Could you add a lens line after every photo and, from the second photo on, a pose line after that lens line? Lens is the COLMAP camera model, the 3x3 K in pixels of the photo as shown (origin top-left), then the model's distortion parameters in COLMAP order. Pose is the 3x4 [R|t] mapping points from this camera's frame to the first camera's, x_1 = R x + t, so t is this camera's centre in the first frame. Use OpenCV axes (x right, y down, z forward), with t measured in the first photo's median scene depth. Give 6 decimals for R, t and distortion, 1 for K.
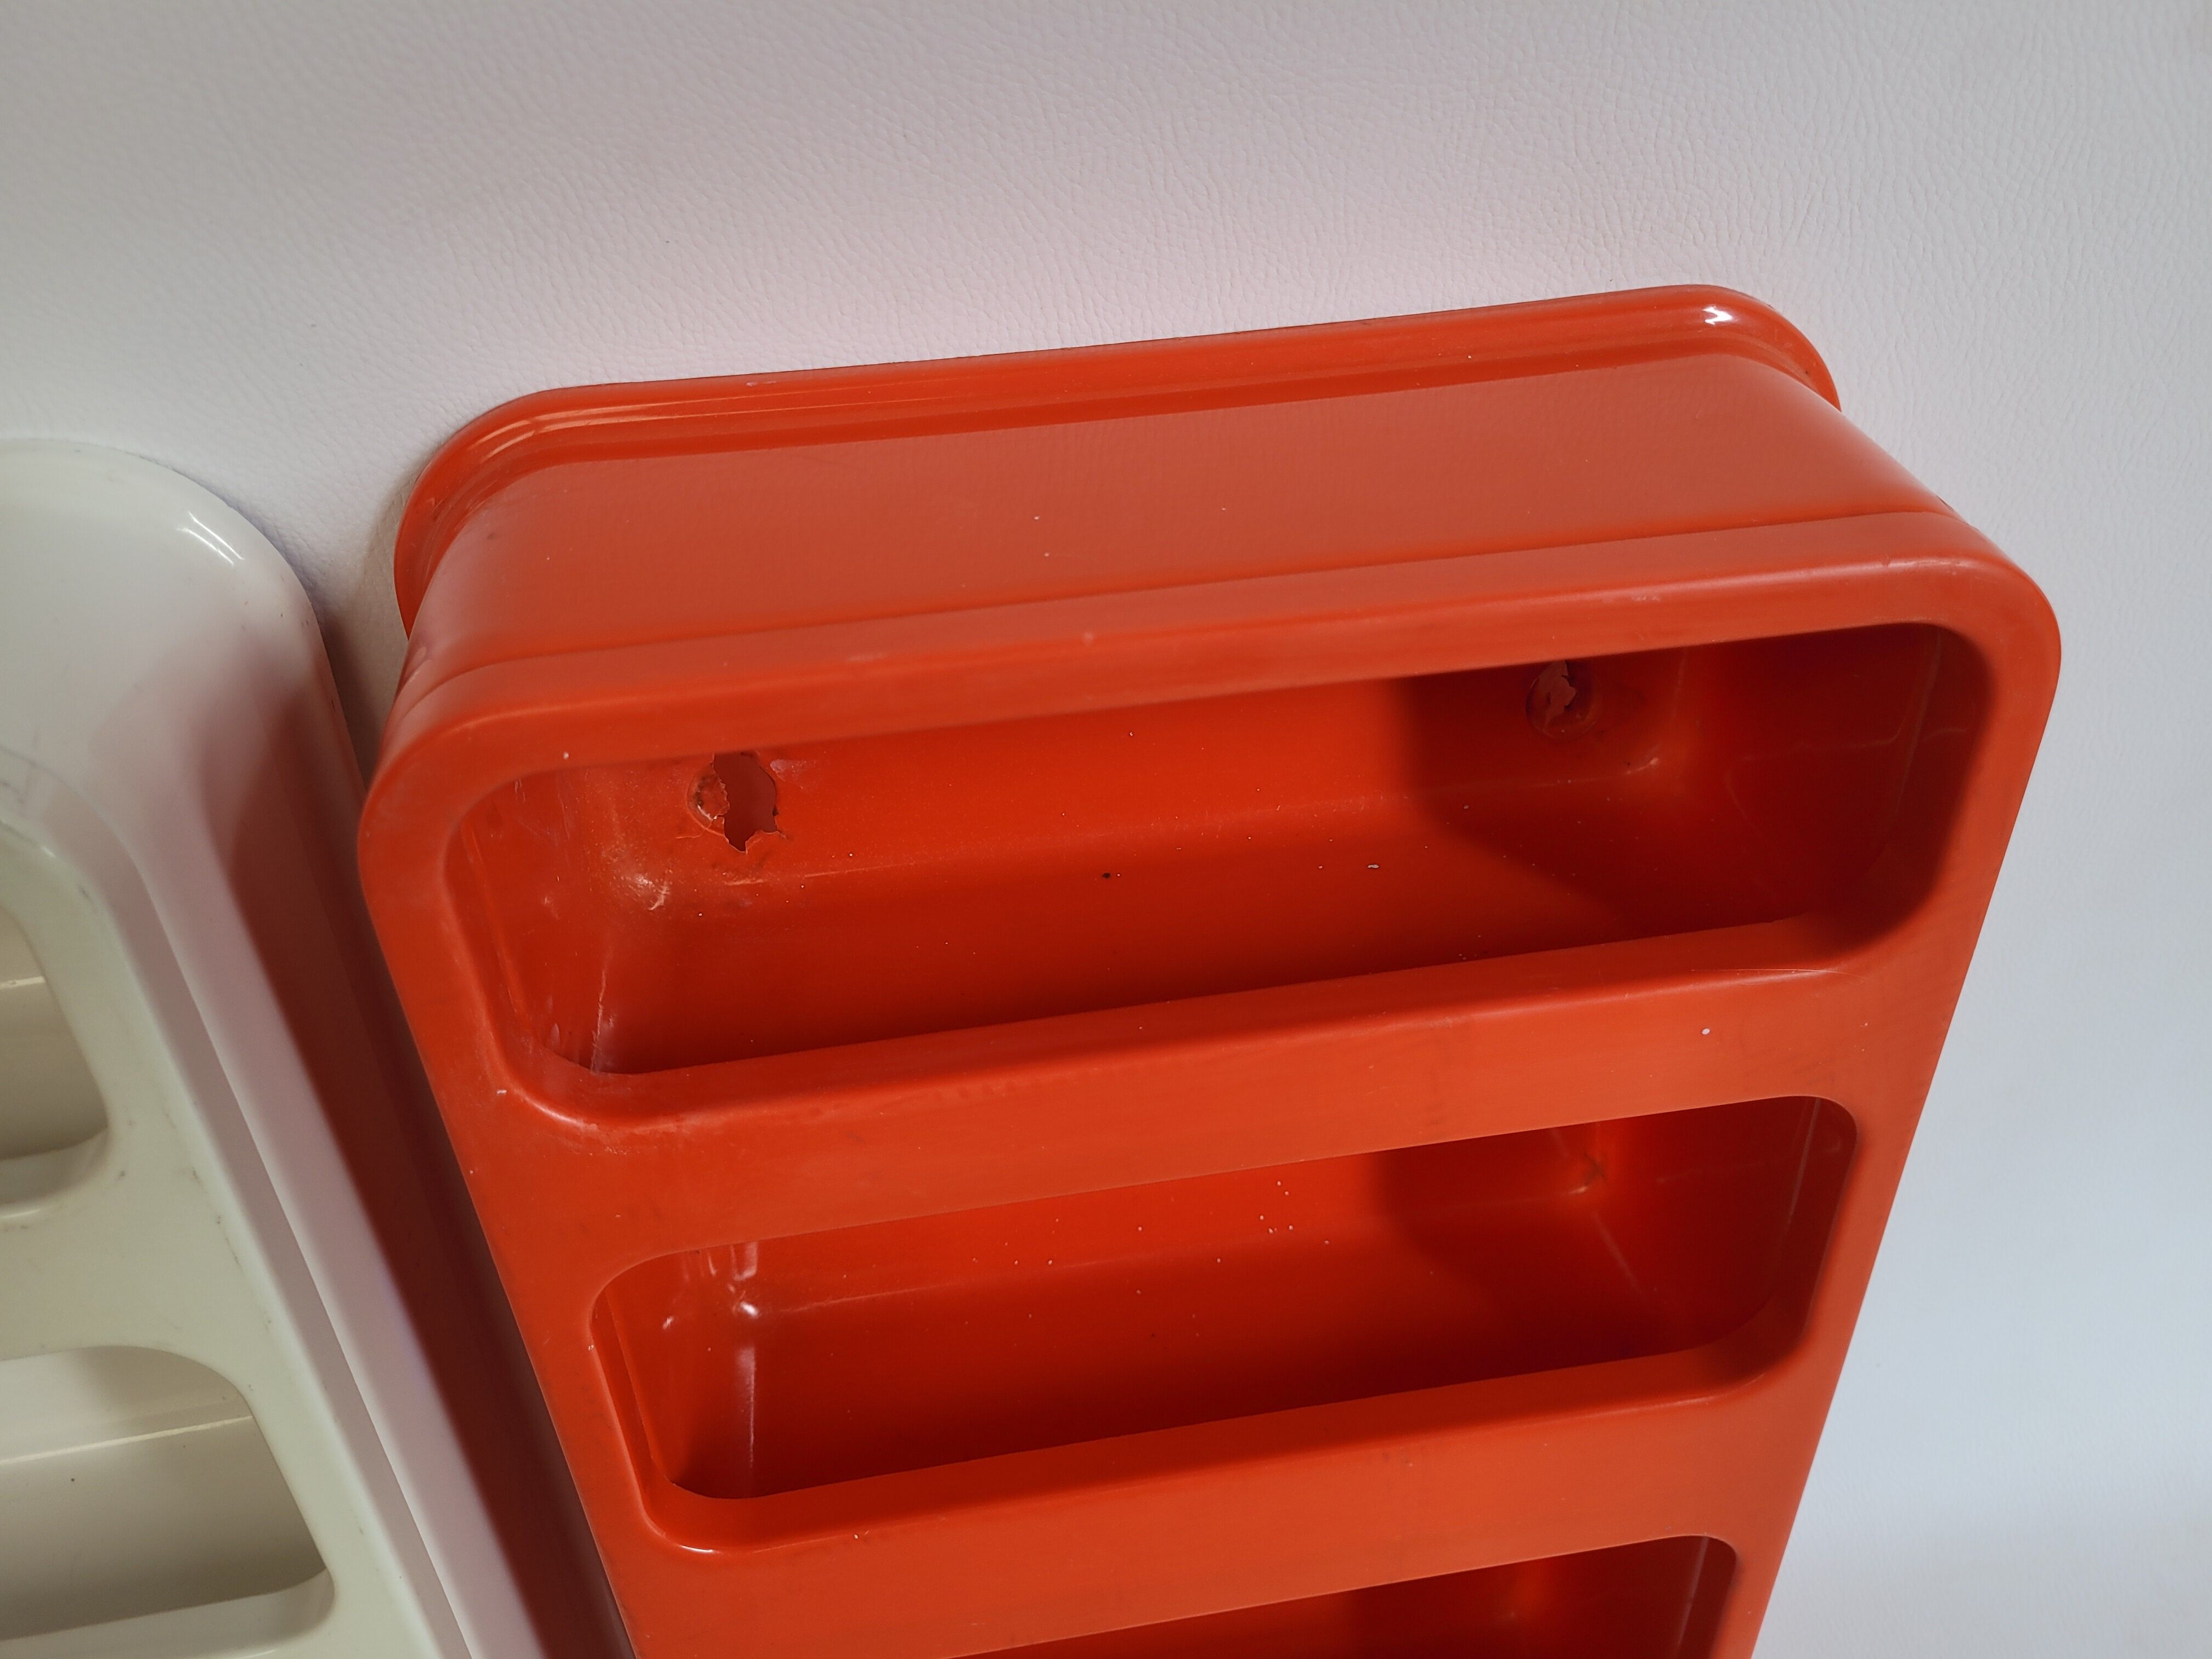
lens RADIAL K [[1705.4, 0, 1121.0], [0, 1705.4, 797.4], [0, 0, 1]] dist [0.003880, 0.011791]
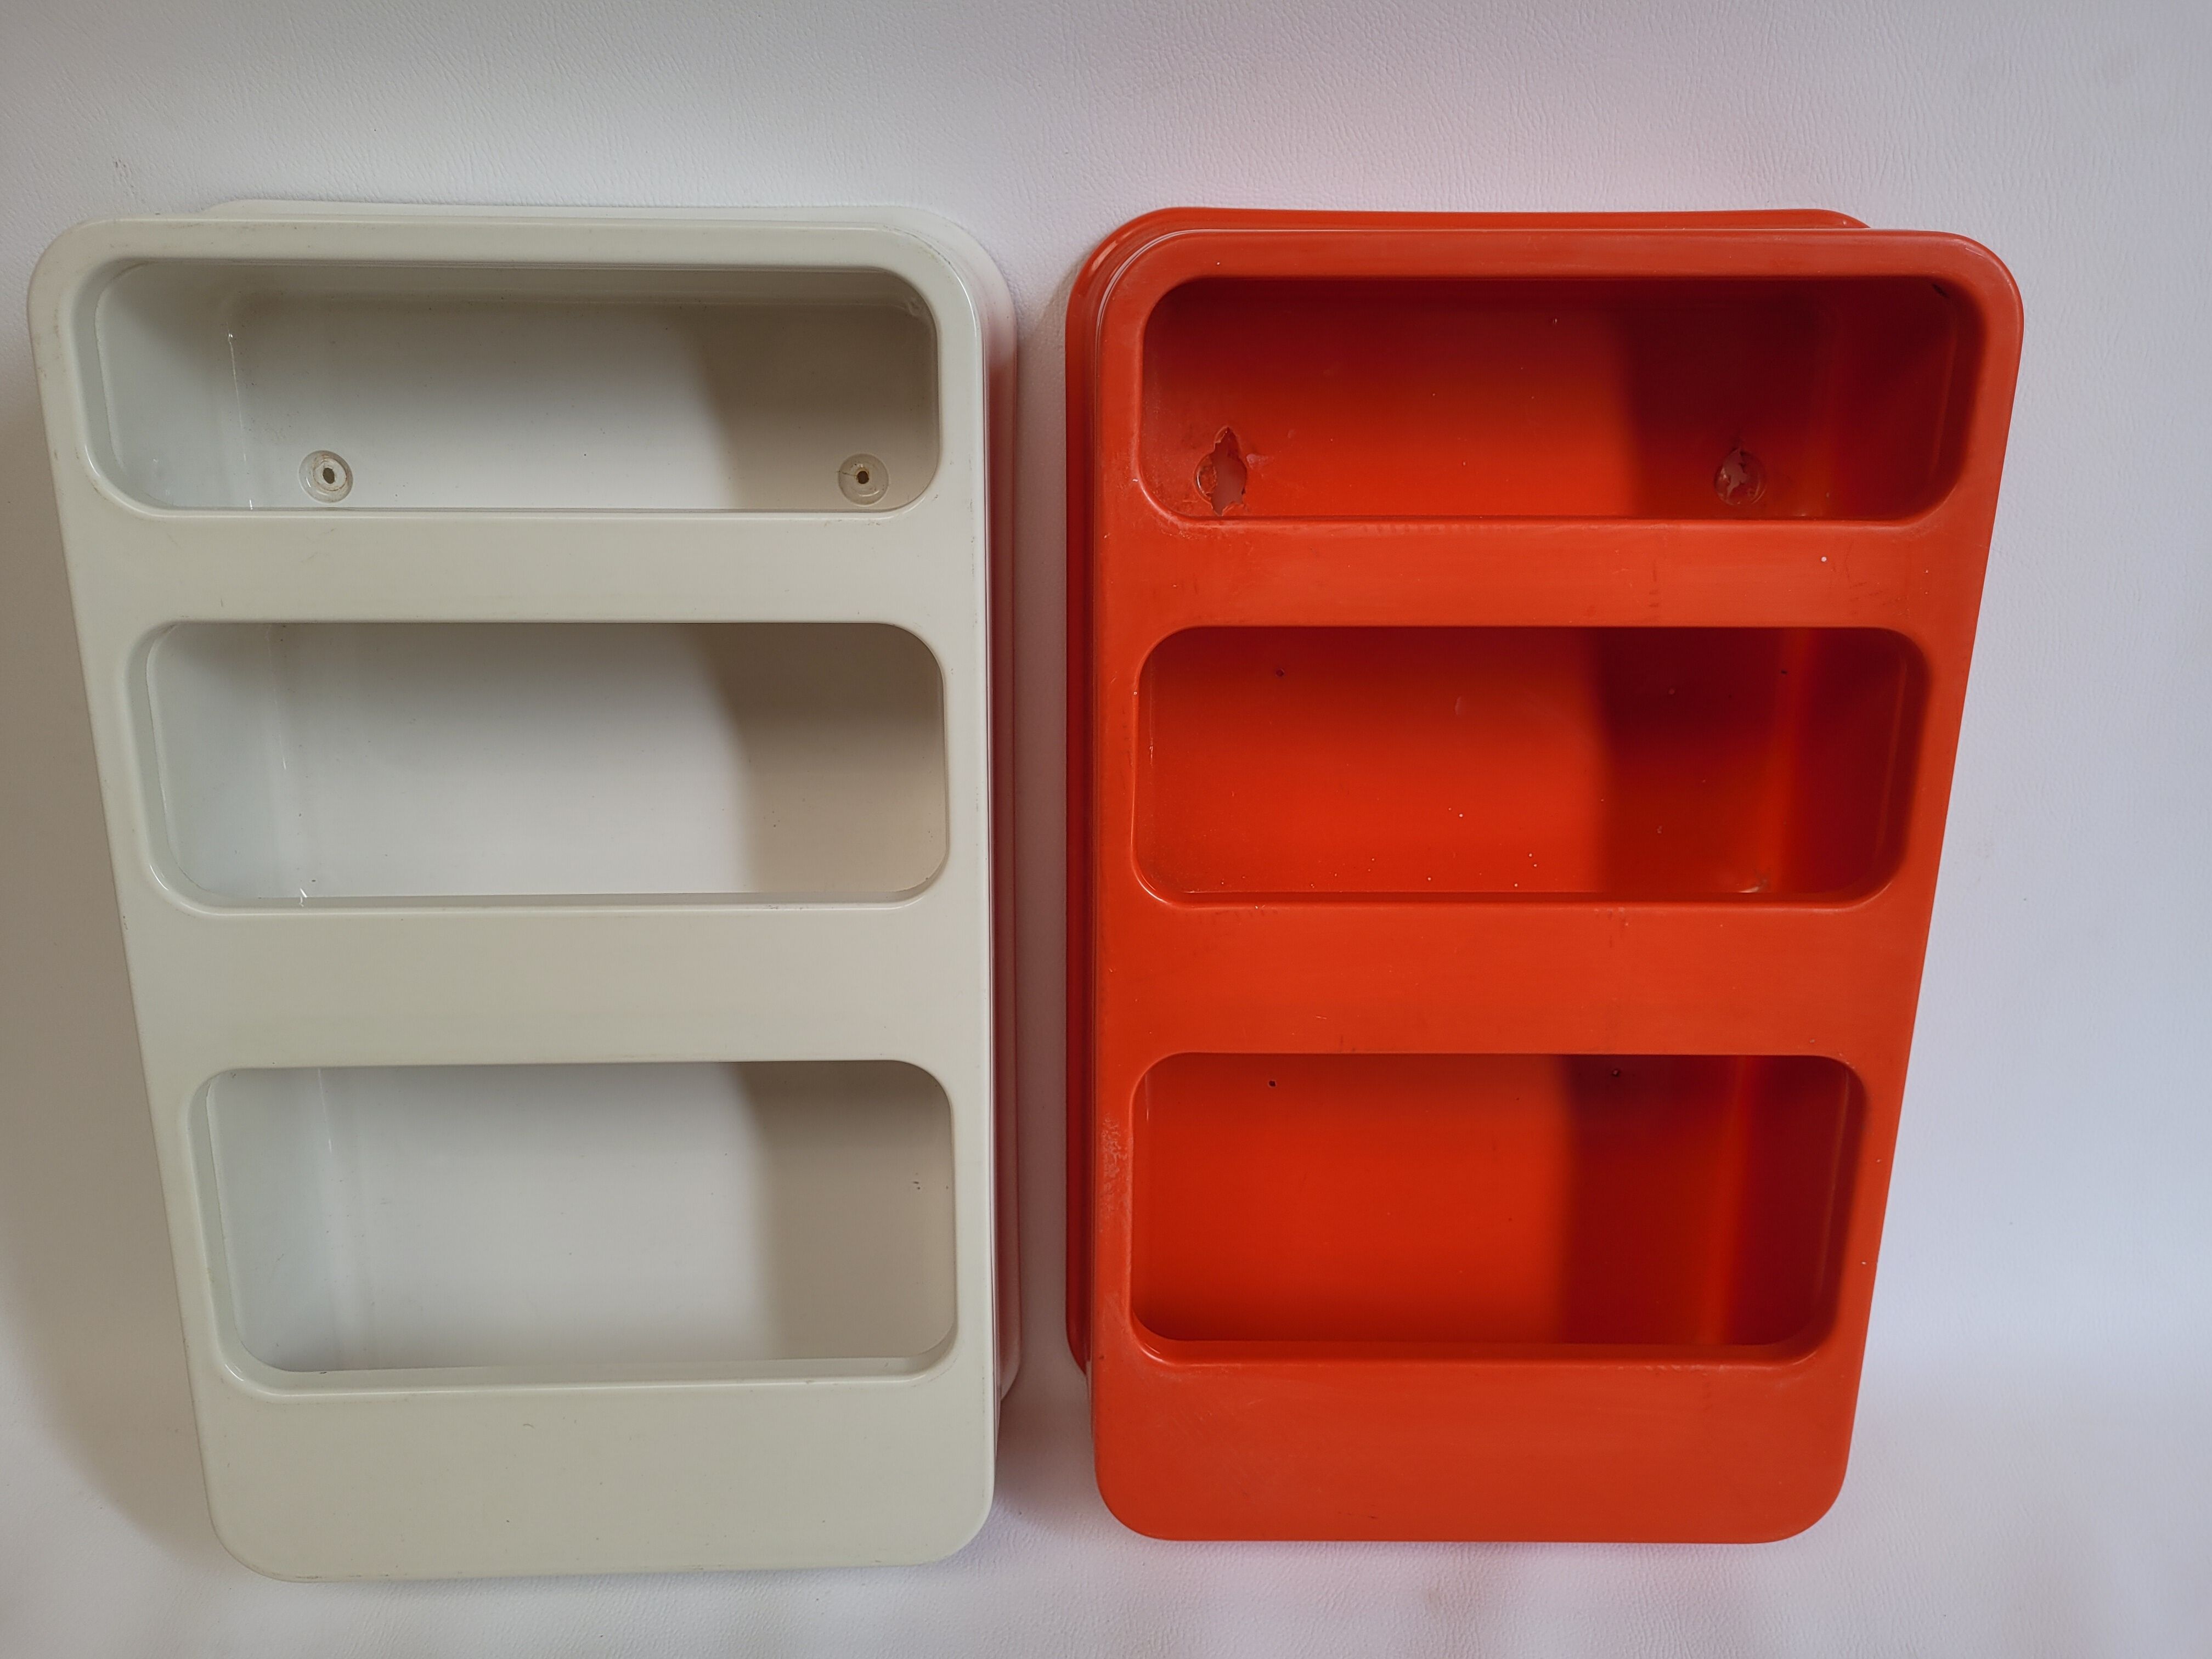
lens RADIAL K [[1705.4, 0, 1094.4], [0, 1705.4, 831.8], [0, 0, 1]] dist [0.003880, 0.011791]
pose [[0.988543, 0.081009, -0.127355, -0.125798], [-0.114749, 0.951497, -0.285457, 0.942444], [0.098053, 0.296800, 0.949892, -0.567296]]
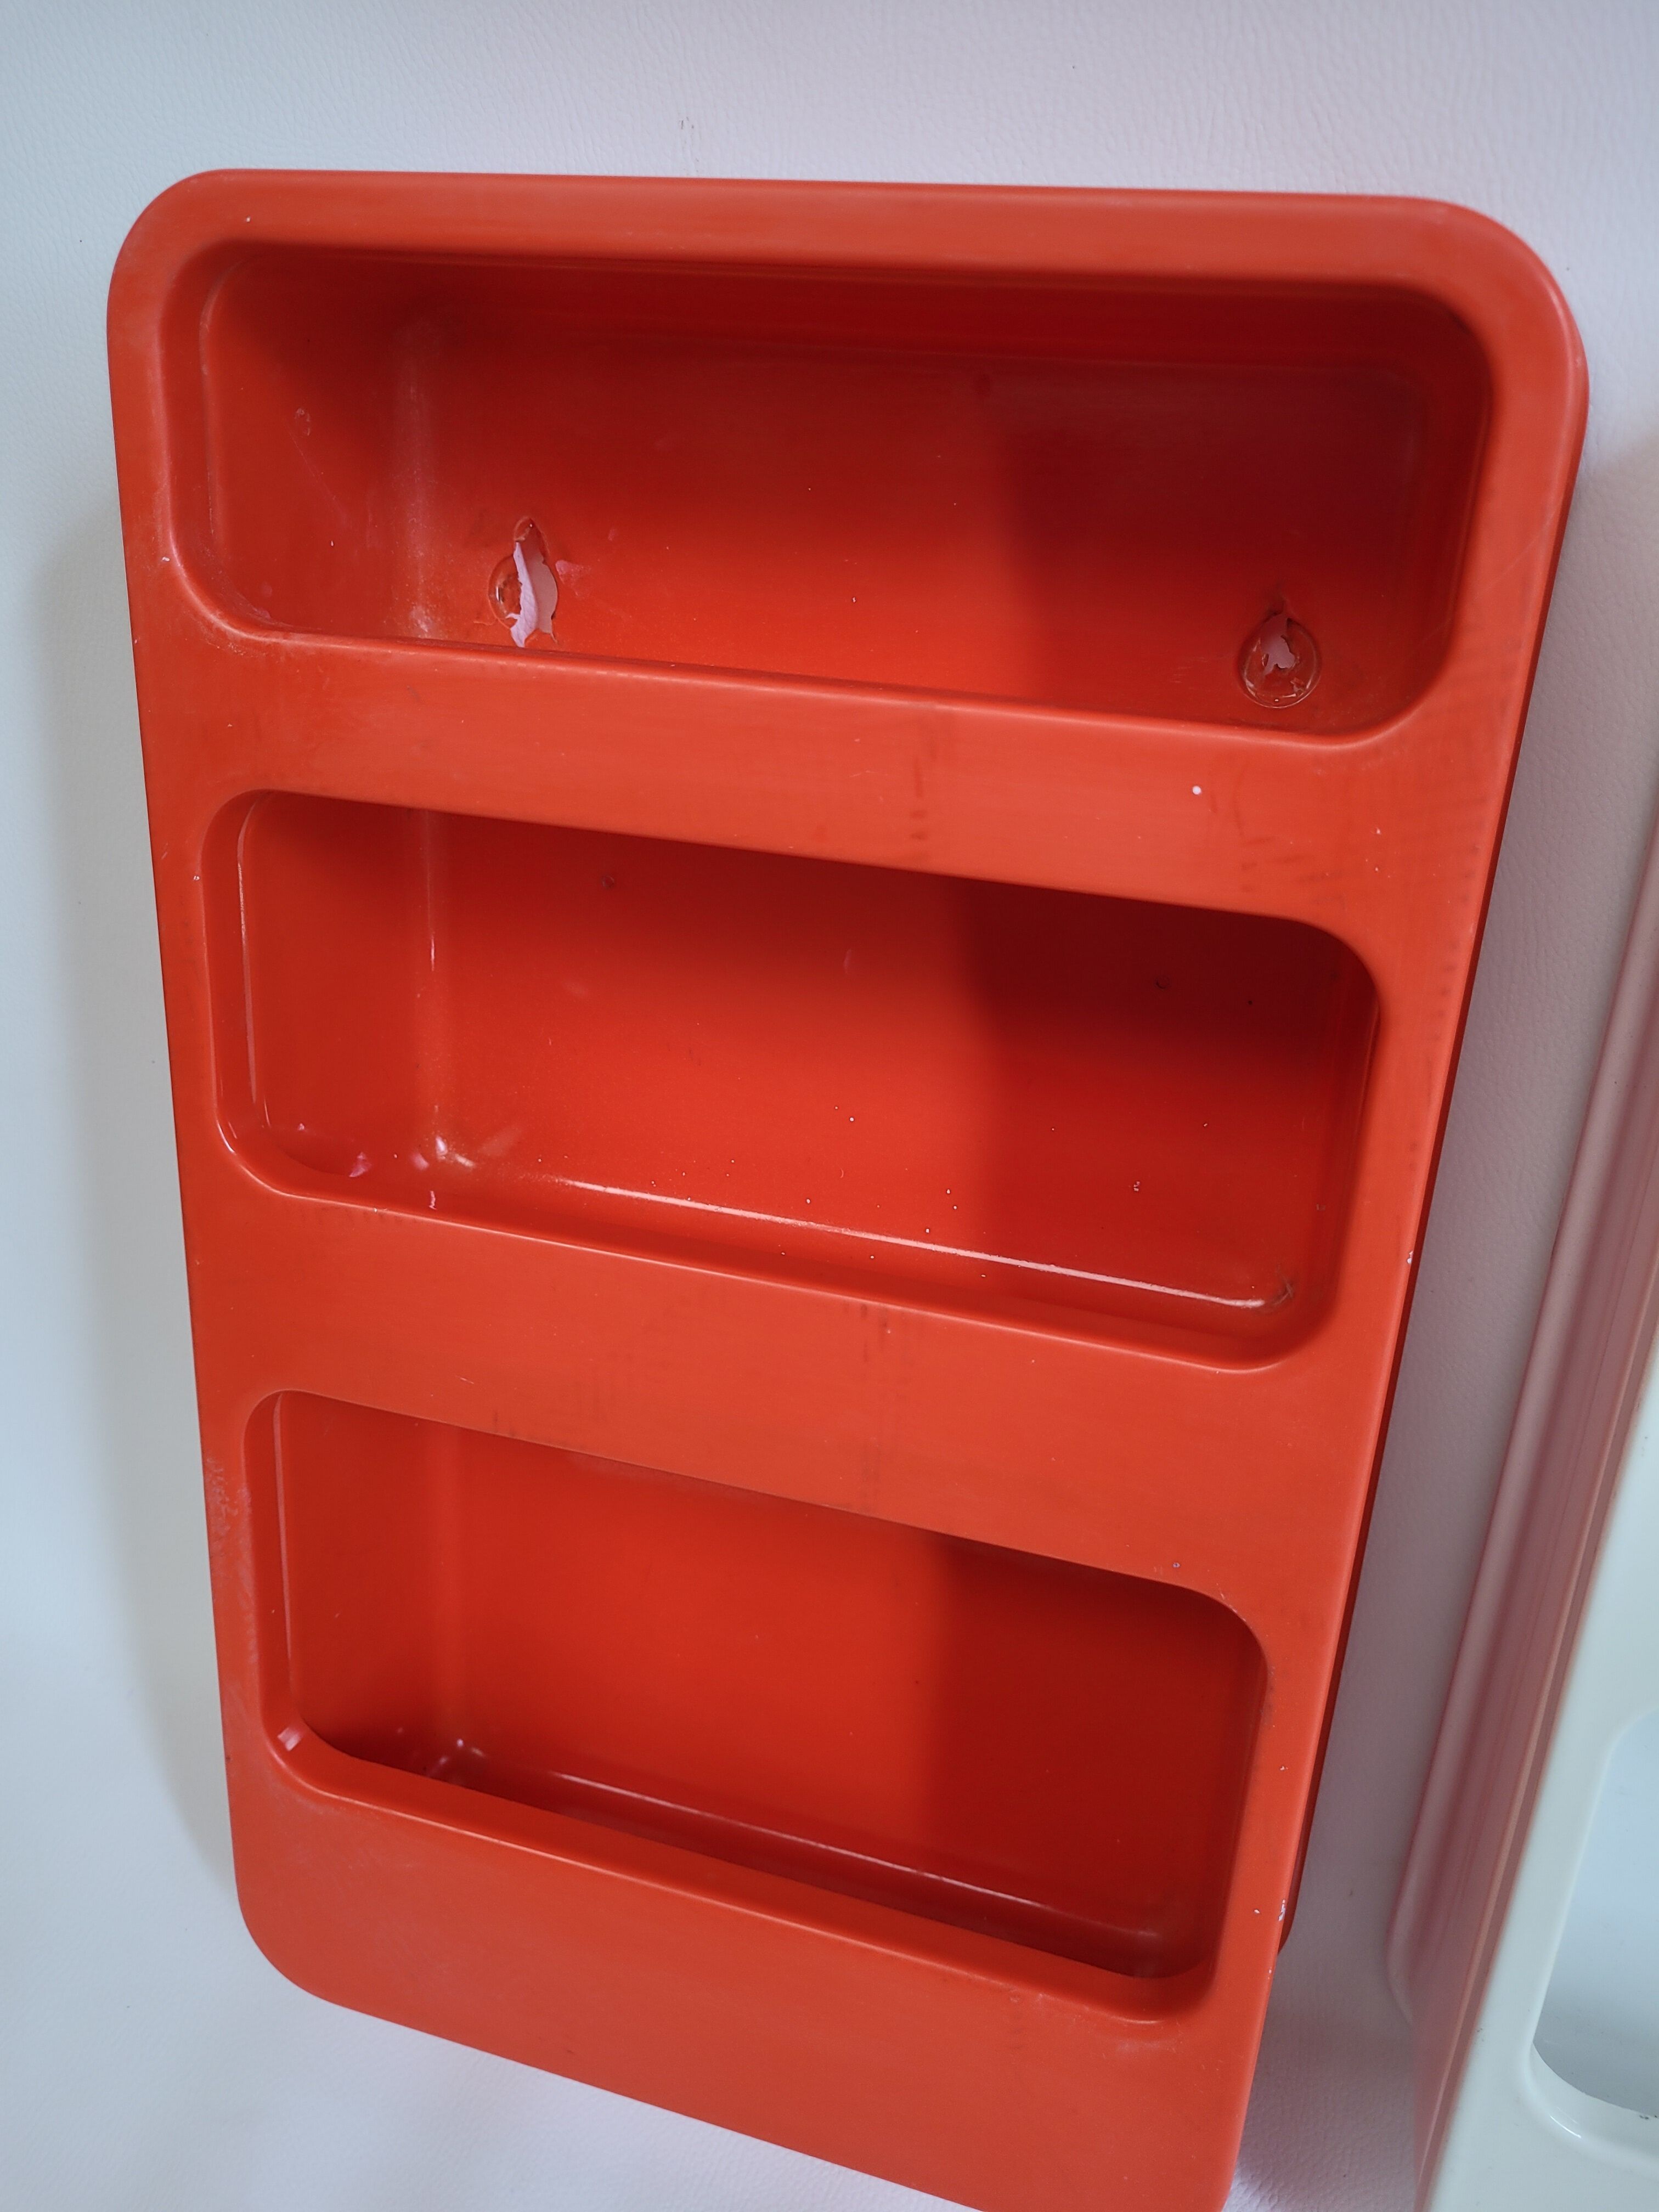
lens RADIAL K [[1705.4, 0, 878.3], [0, 1705.4, 1112.7], [0, 0, 1]] dist [0.003880, 0.011791]
pose [[0.905678, 0.235471, -0.352564, 0.561991], [-0.313784, 0.931511, -0.183920, 0.541406], [0.285109, 0.277201, 0.917536, 0.109515]]
